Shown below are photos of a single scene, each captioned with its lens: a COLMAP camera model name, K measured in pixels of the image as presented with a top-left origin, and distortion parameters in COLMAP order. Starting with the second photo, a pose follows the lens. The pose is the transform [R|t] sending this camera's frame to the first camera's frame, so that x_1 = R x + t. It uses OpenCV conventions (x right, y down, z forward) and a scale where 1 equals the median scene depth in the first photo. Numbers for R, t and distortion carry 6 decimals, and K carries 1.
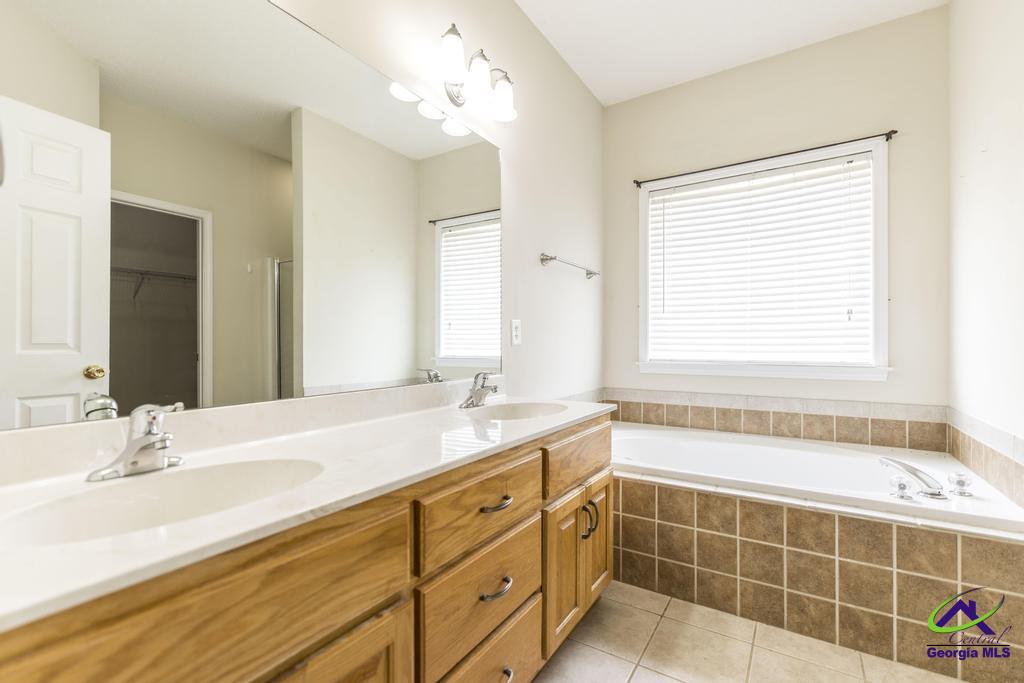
lens RADIAL K [[455.4, 0, 512.8], [0, 455.4, 343.5], [0, 0, 1]] dist [-0.001333, 0.001594]
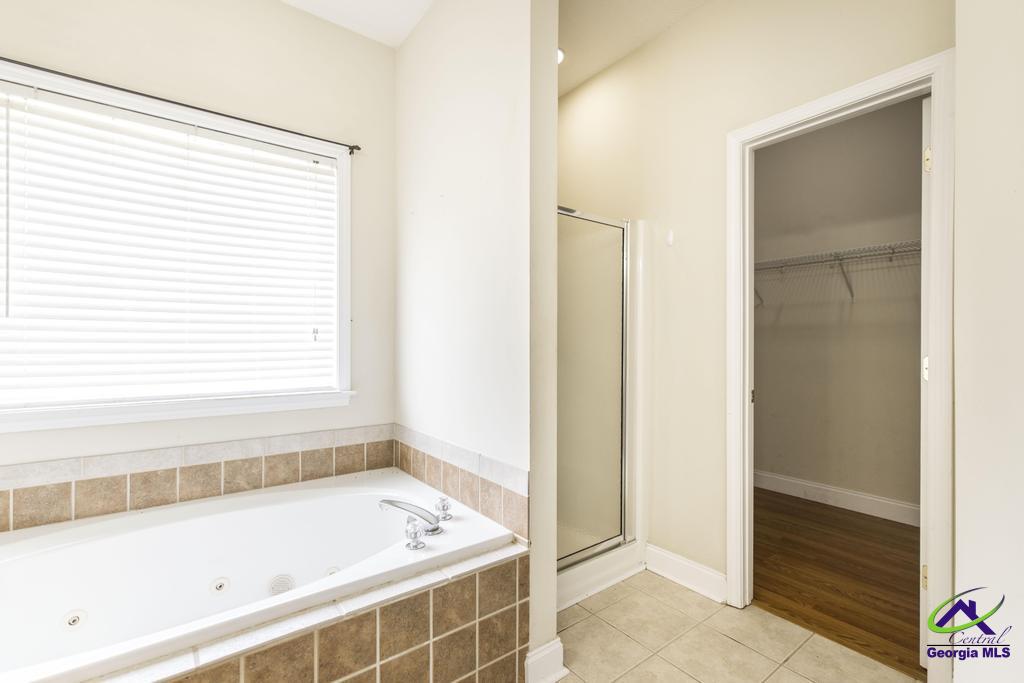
lens RADIAL K [[455.4, 0, 528.6], [0, 455.4, 344.5], [0, 0, 1]] dist [-0.001333, 0.001594]
pose [[0.332100, 0.000044, 0.943244, 0.043752], [-0.003176, 0.999994, 0.001071, -0.047526], [-0.943239, -0.003351, 0.332098, 0.326647]]
